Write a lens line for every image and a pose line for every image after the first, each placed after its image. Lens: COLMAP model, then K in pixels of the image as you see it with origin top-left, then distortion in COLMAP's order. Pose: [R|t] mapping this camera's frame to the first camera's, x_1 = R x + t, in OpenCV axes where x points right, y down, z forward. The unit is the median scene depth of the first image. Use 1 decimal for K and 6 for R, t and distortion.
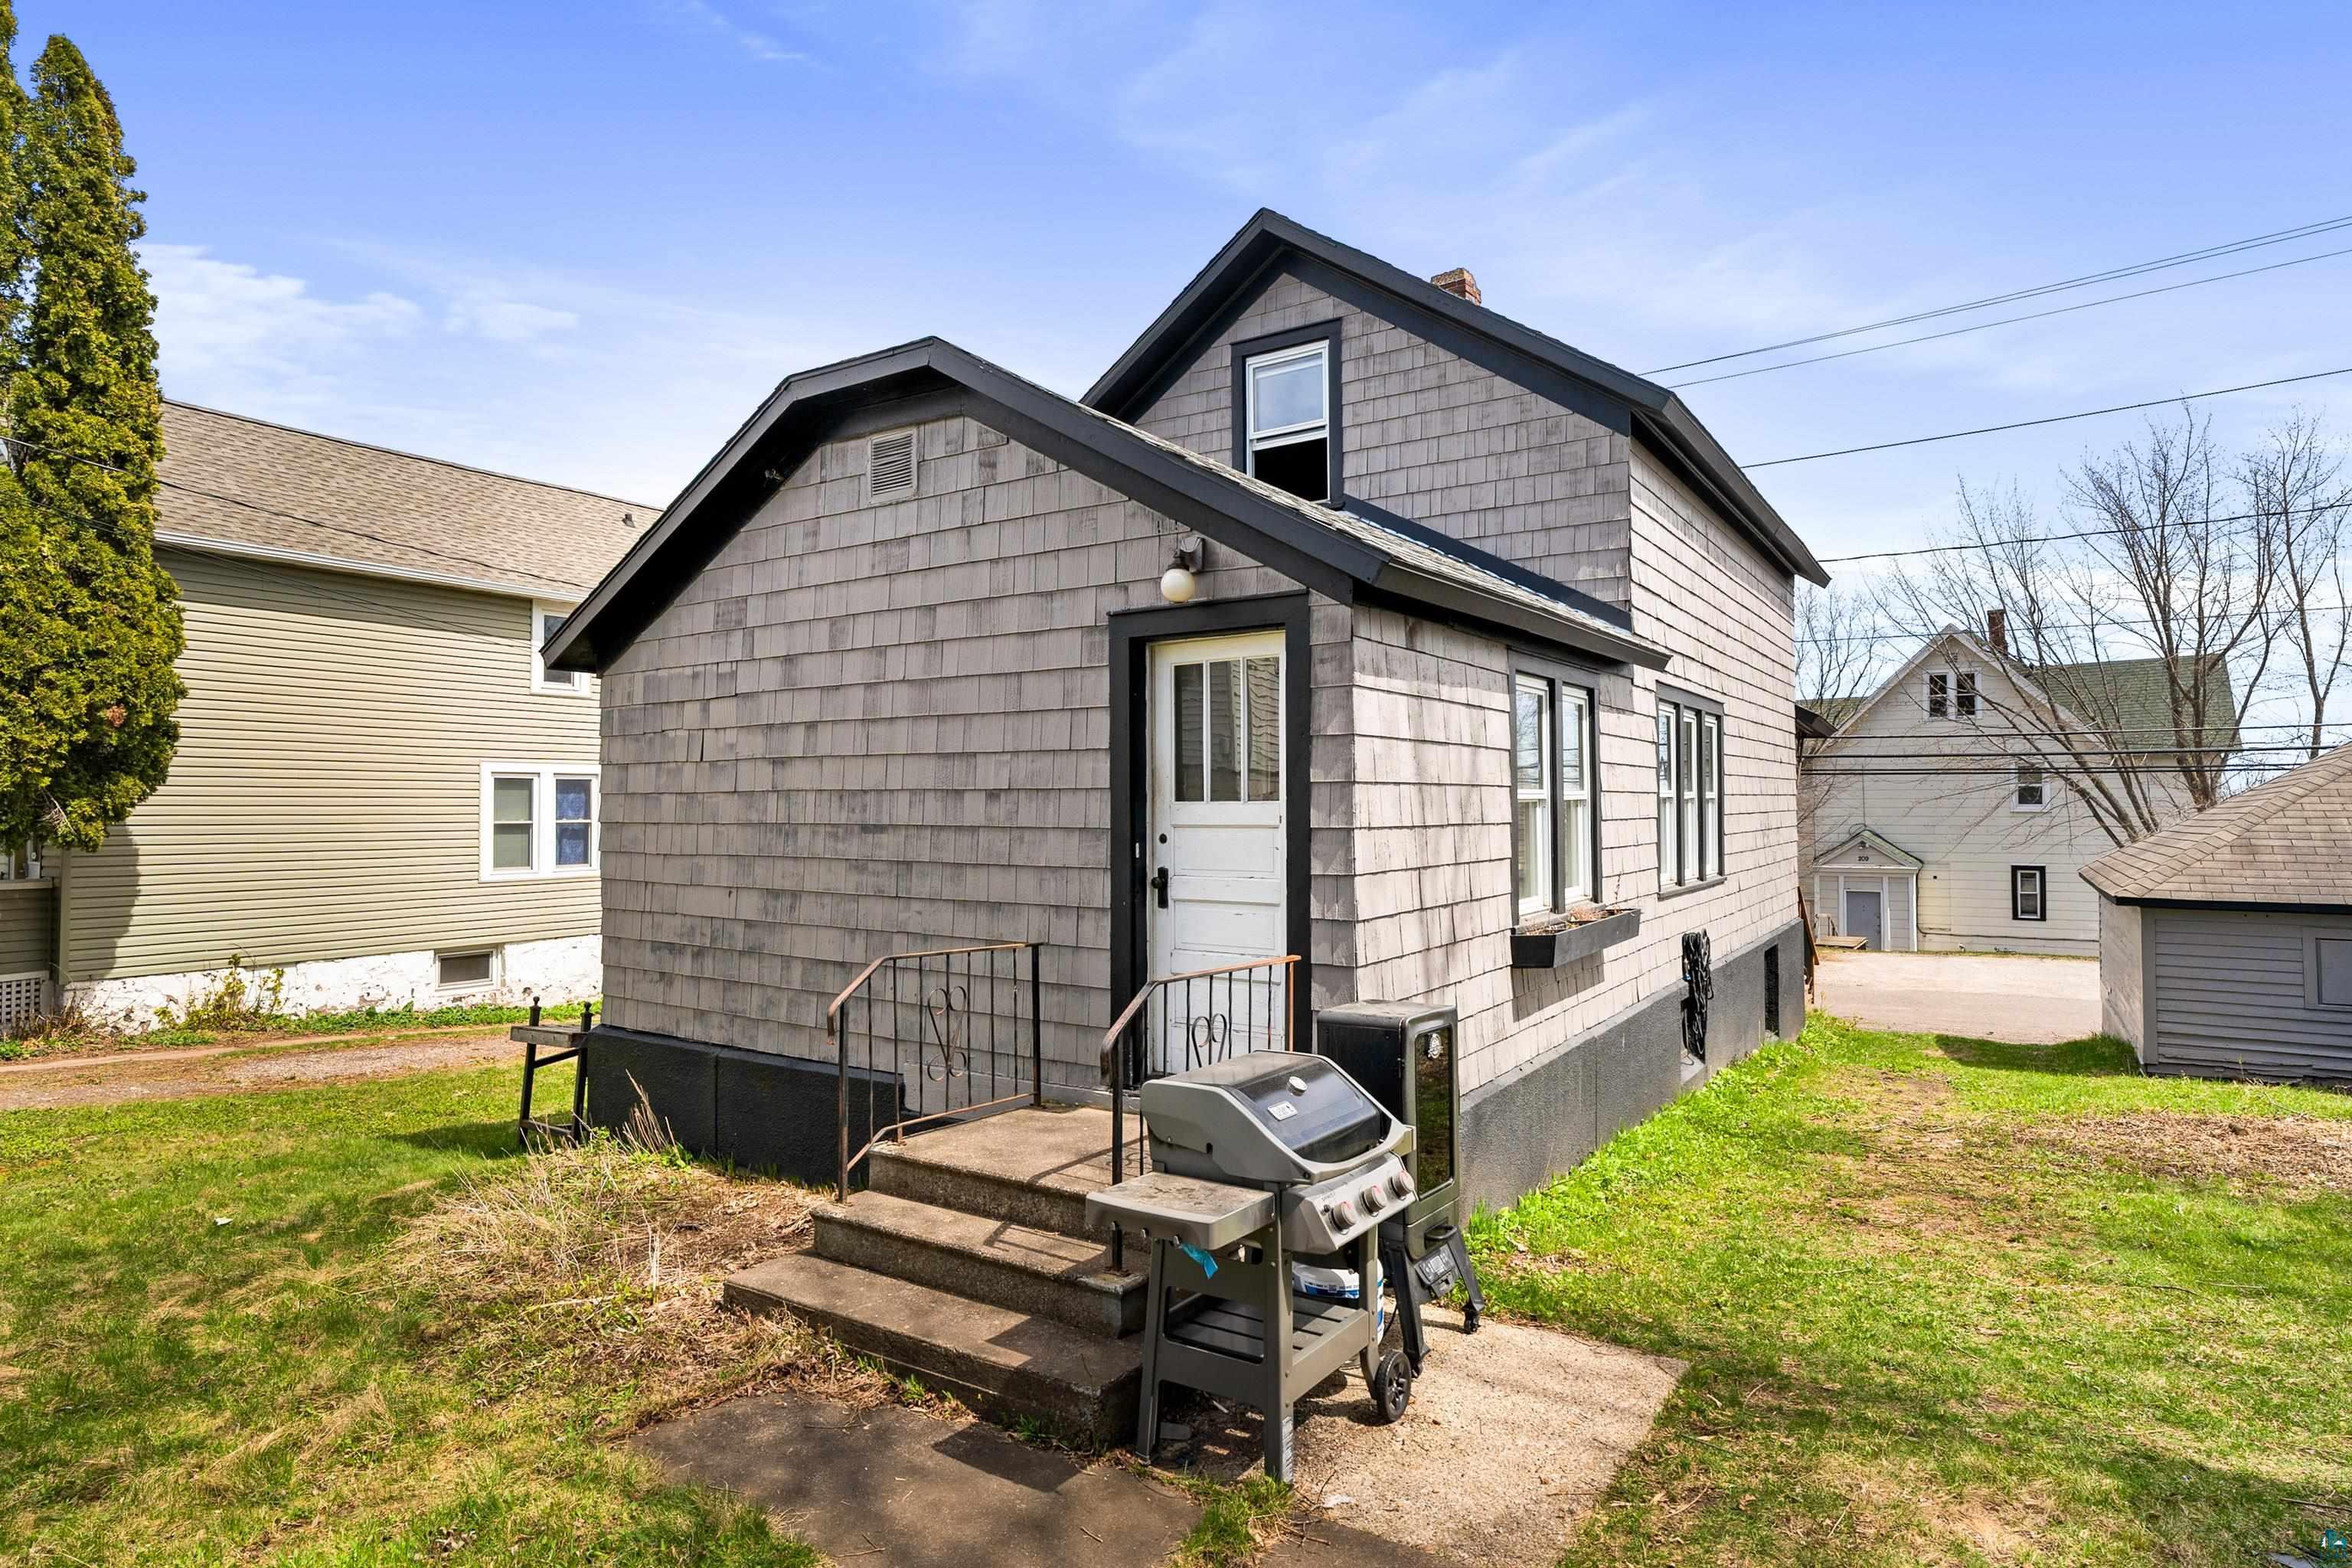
lens RADIAL K [[1282.8, 0, 1175.8], [0, 1282.8, 797.2], [0, 0, 1]] dist [-0.004568, -0.000276]
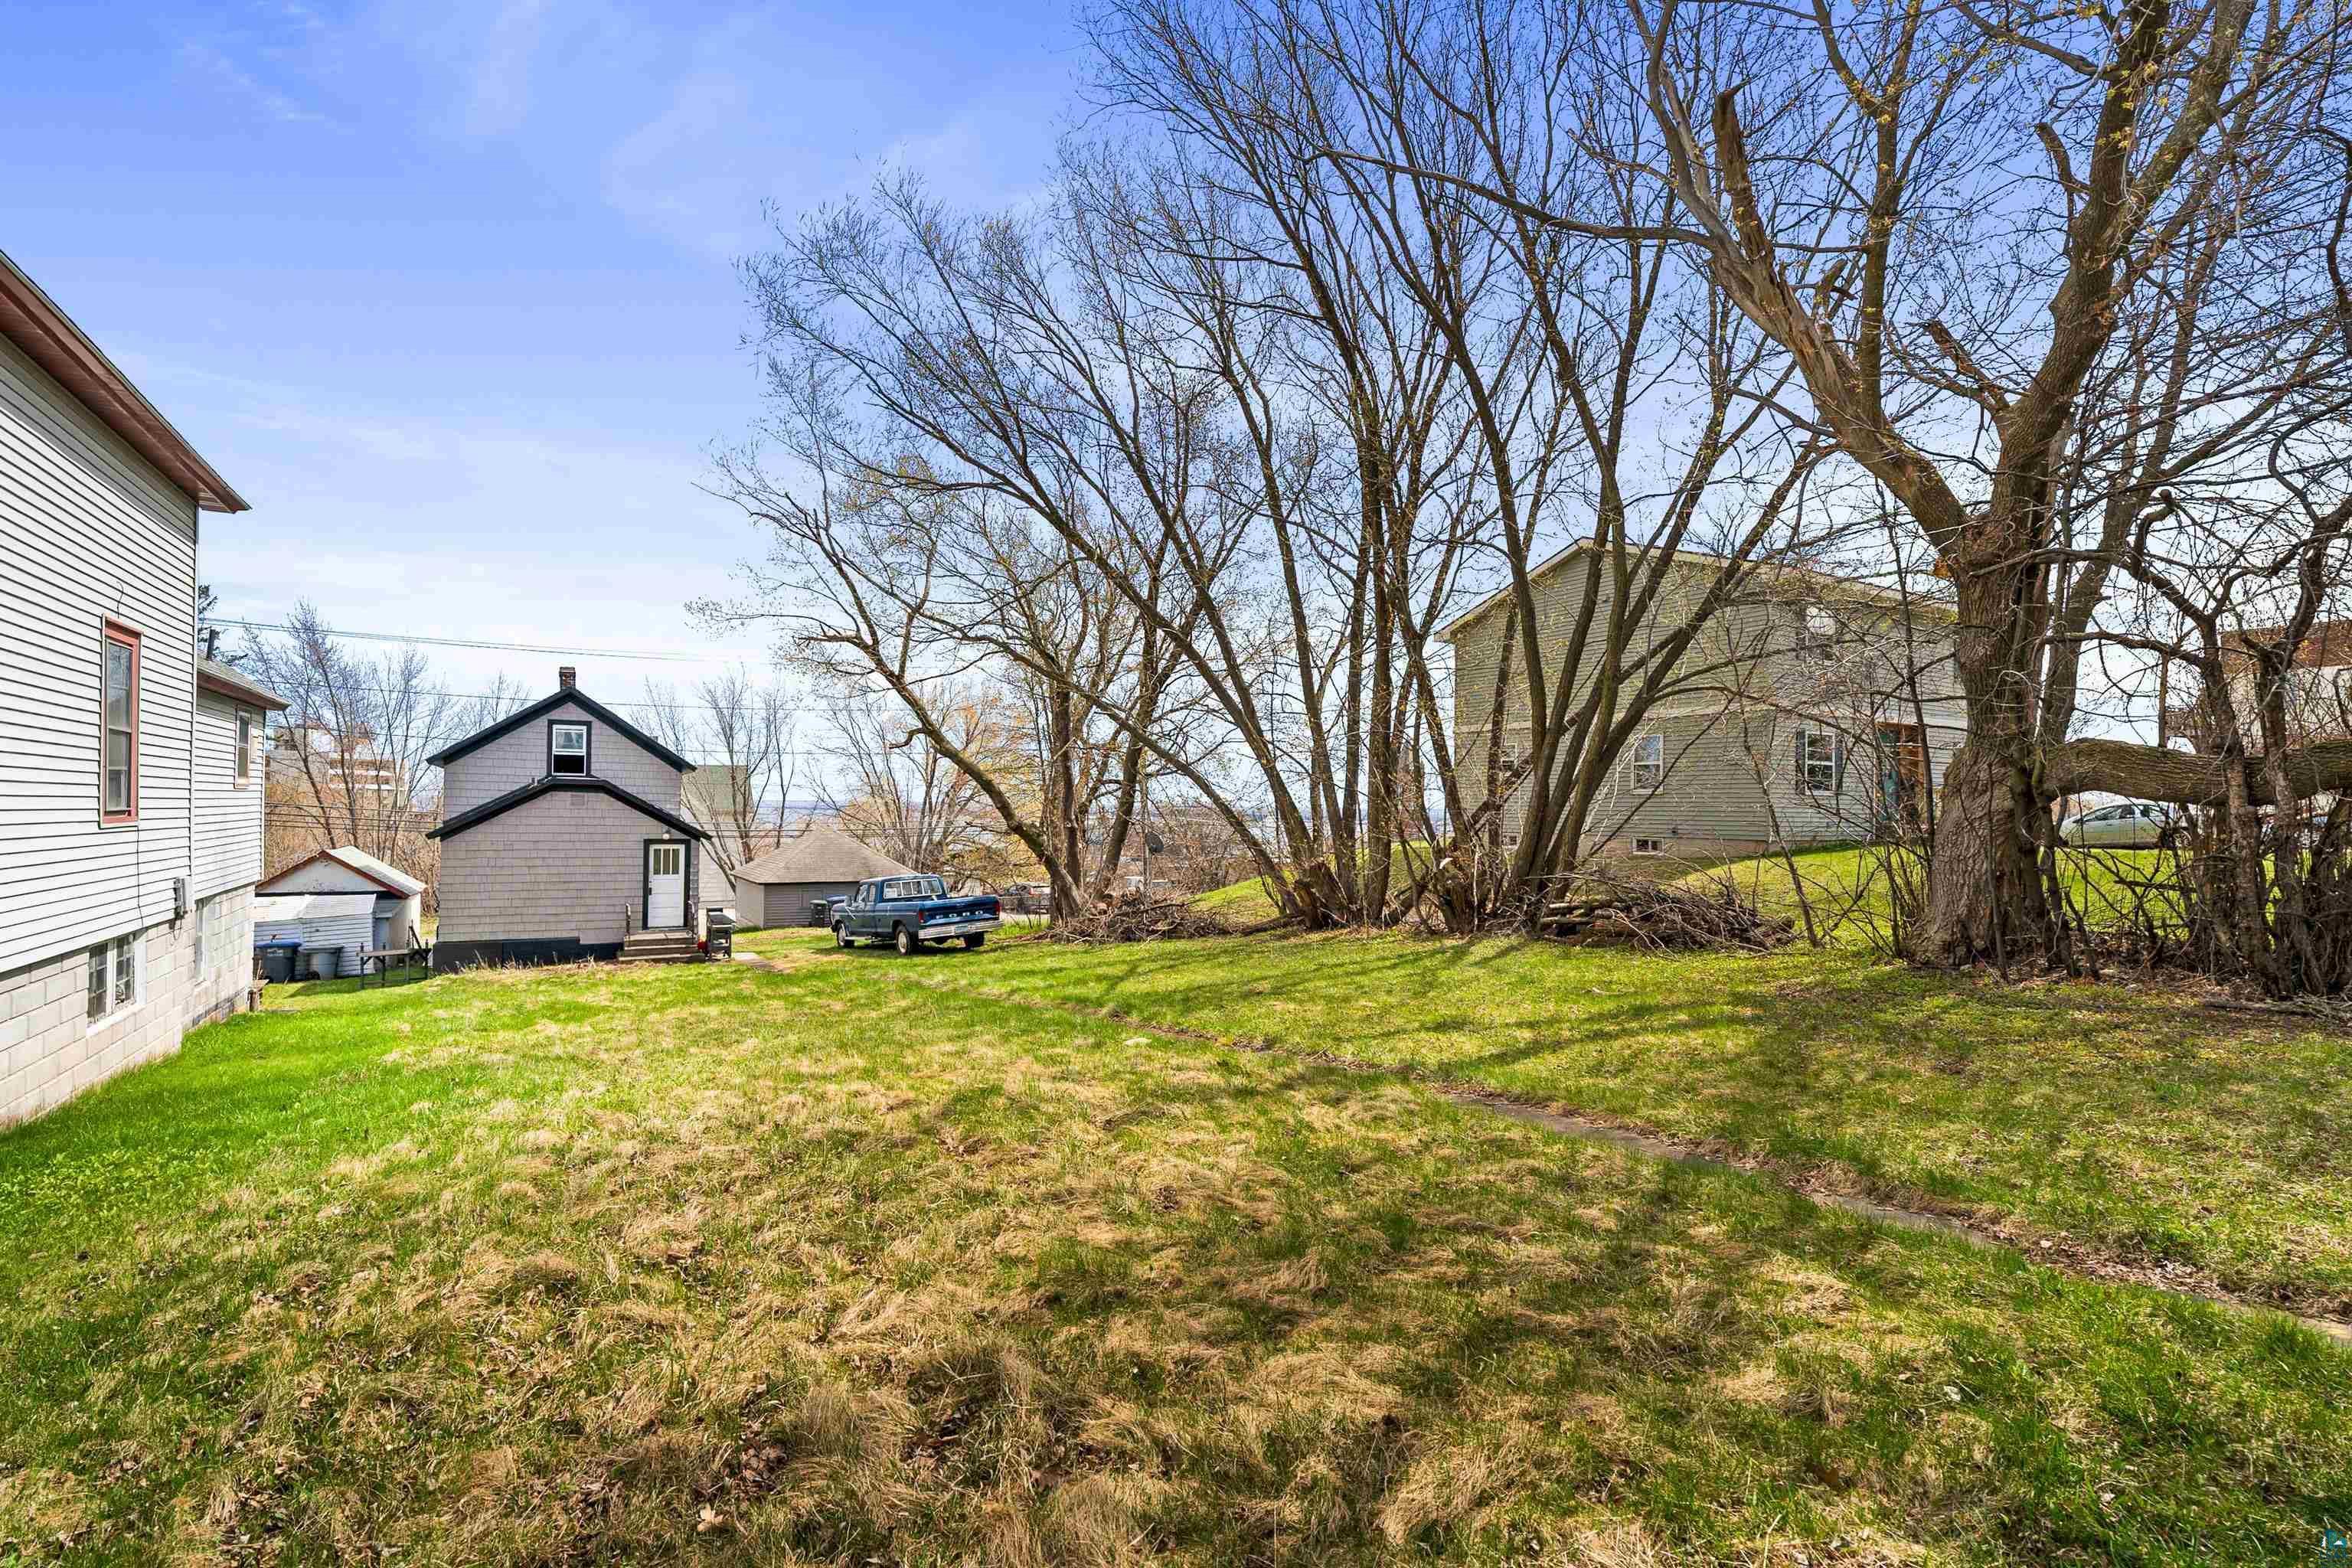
lens RADIAL K [[1082.0, 0, 1174.0], [0, 1082.0, 778.2], [0, 0, 1]] dist [-0.001834, 0.000241]
pose [[0.446466, 0.029203, 0.894324, -1.629539], [-0.017475, 0.999561, -0.023915, -0.174290], [-0.894630, -0.004951, 0.446780, -1.545481]]
